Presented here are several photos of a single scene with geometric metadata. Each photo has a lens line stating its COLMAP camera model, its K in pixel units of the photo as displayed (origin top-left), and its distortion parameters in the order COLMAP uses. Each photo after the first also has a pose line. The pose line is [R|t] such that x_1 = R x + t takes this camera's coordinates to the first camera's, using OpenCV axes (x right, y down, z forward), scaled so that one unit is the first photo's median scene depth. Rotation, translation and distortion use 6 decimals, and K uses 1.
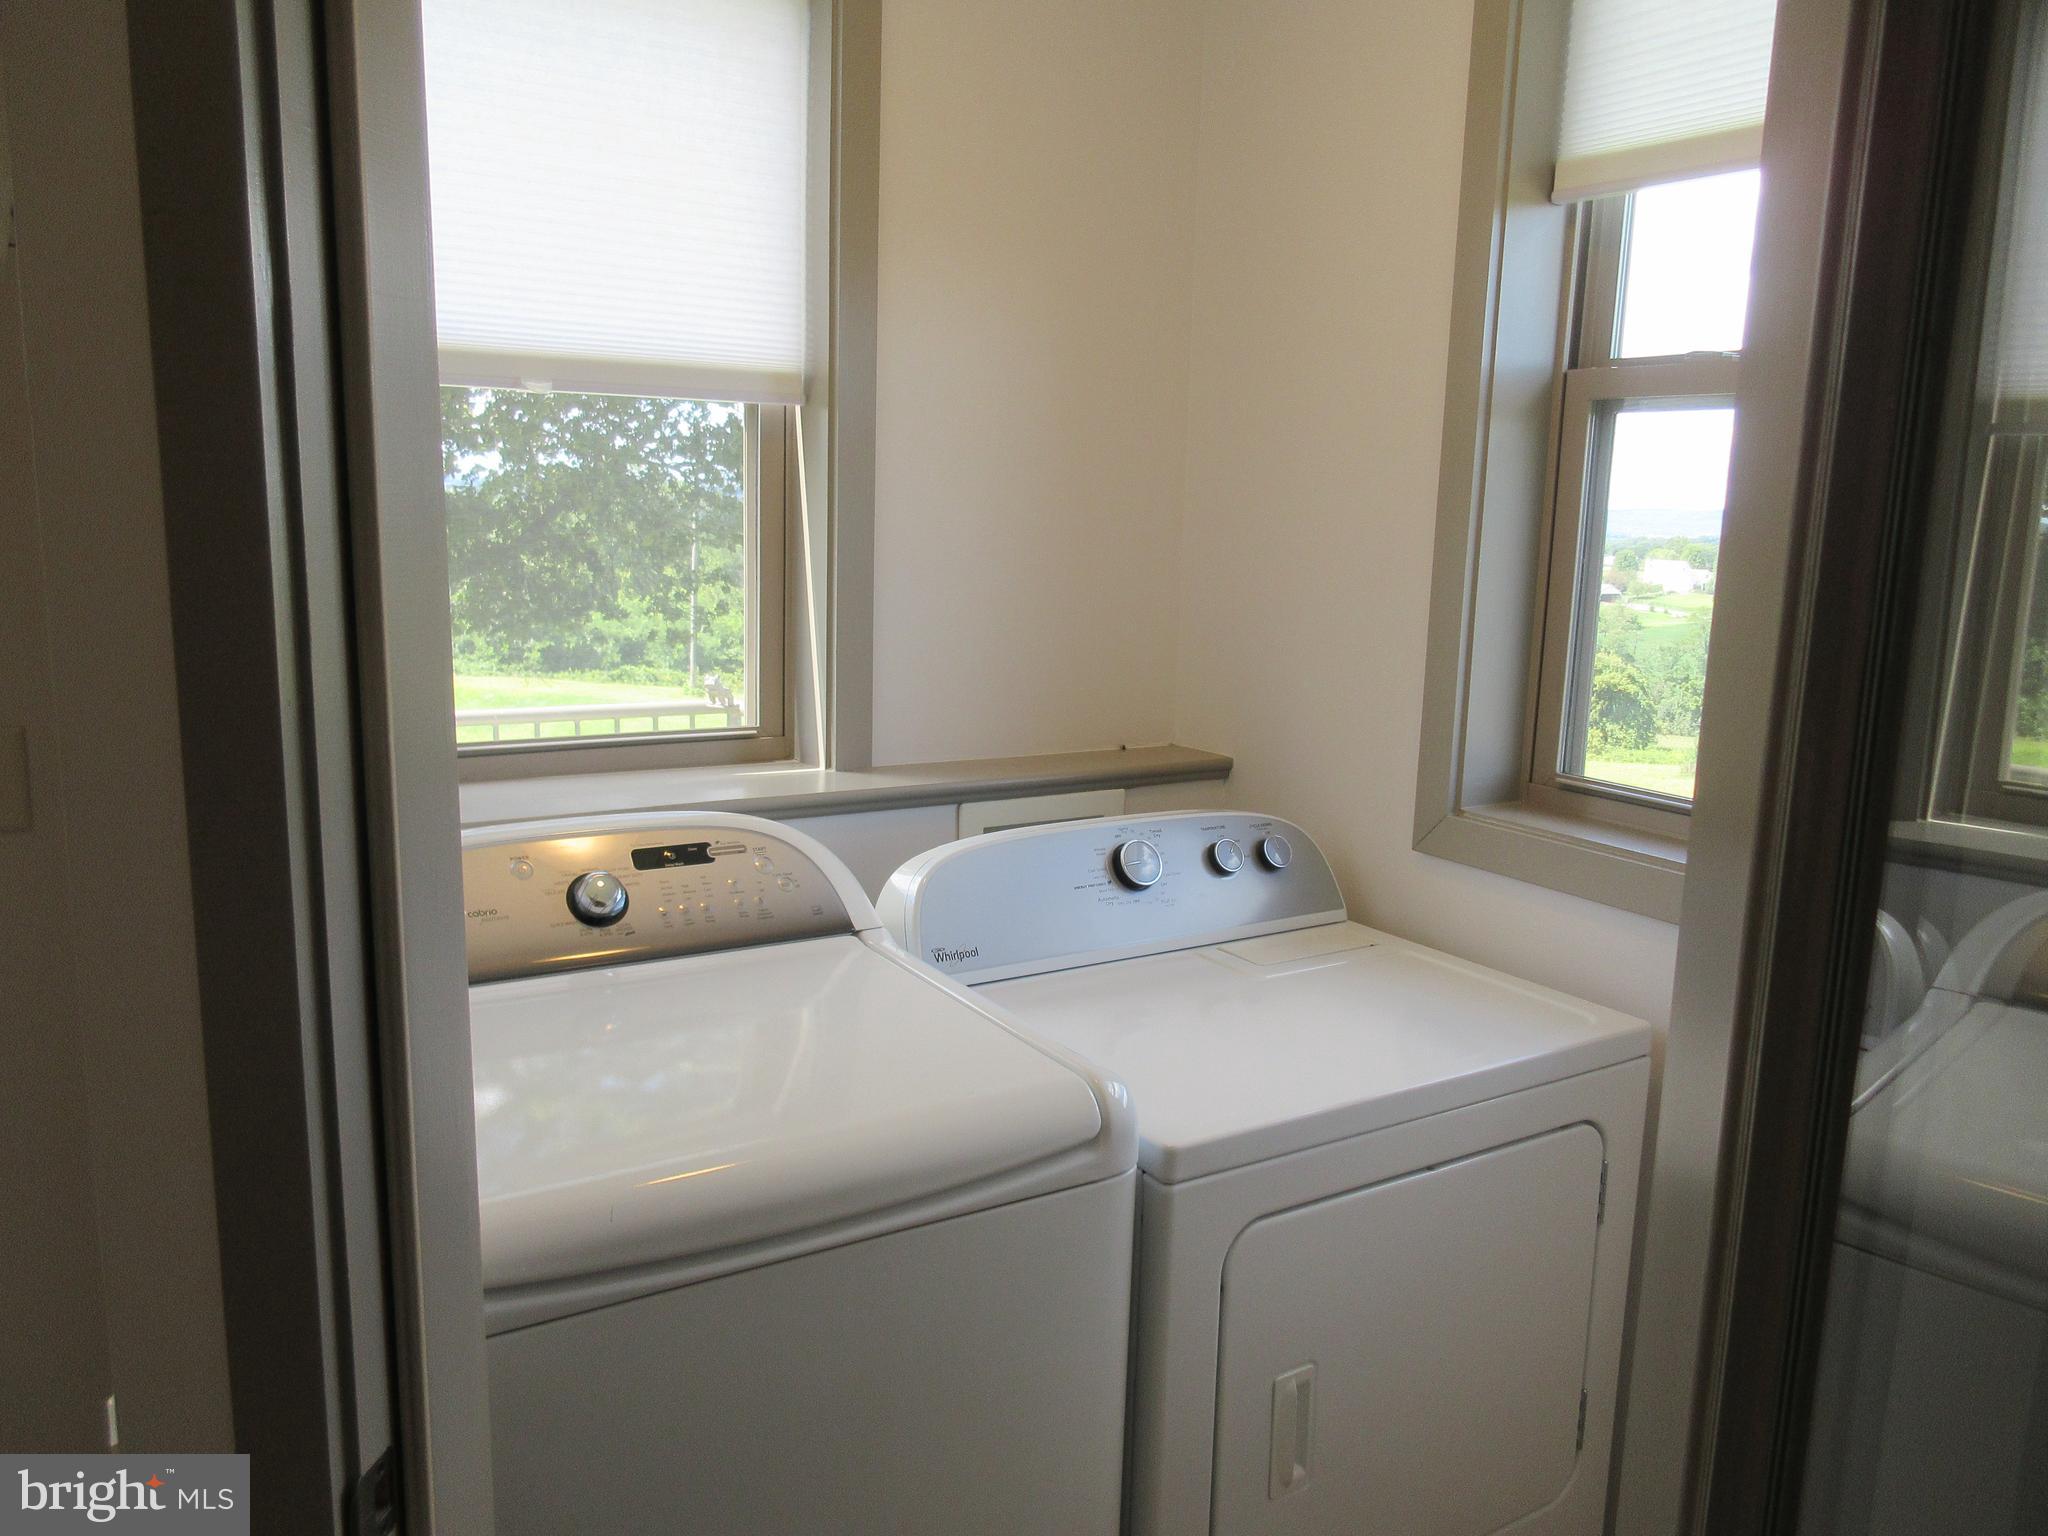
lens RADIAL K [[1527.0, 0, 1026.7], [0, 1527.0, 756.5], [0, 0, 1]] dist [-0.004734, 0.002044]
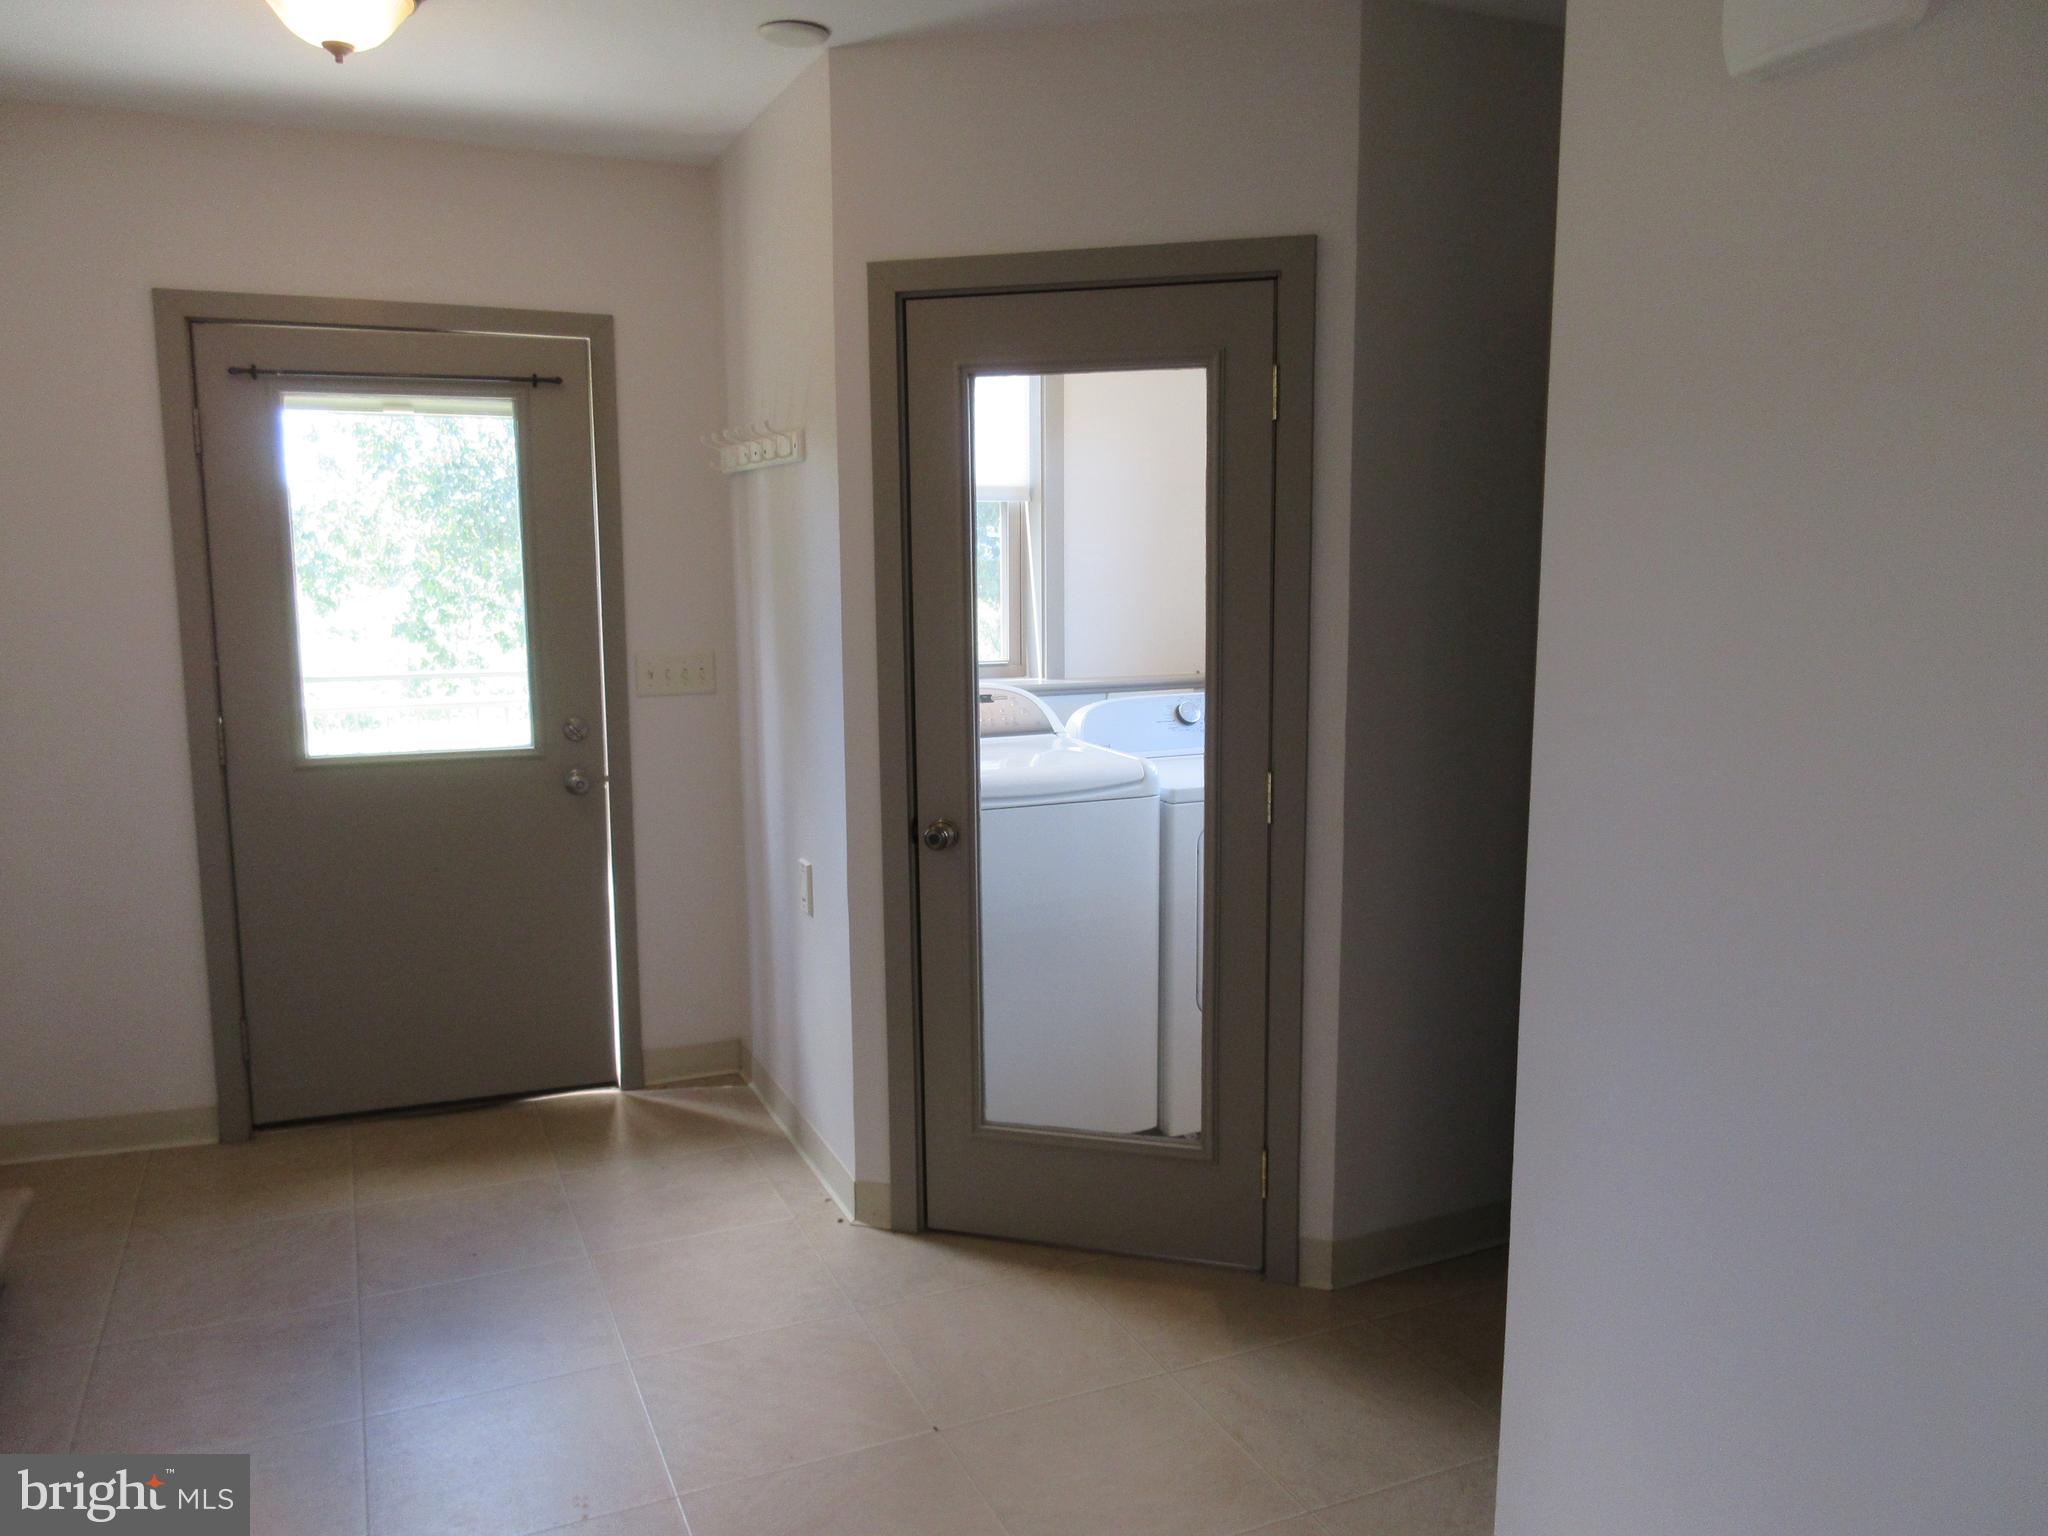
lens RADIAL K [[1527.0, 0, 1026.7], [0, 1527.0, 756.5], [0, 0, 1]] dist [-0.004734, 0.002044]
pose [[0.989587, -0.013547, -0.143299, 0.152700], [0.009127, 0.999463, -0.031457, 0.192826], [0.143648, 0.029822, 0.989179, -1.115121]]
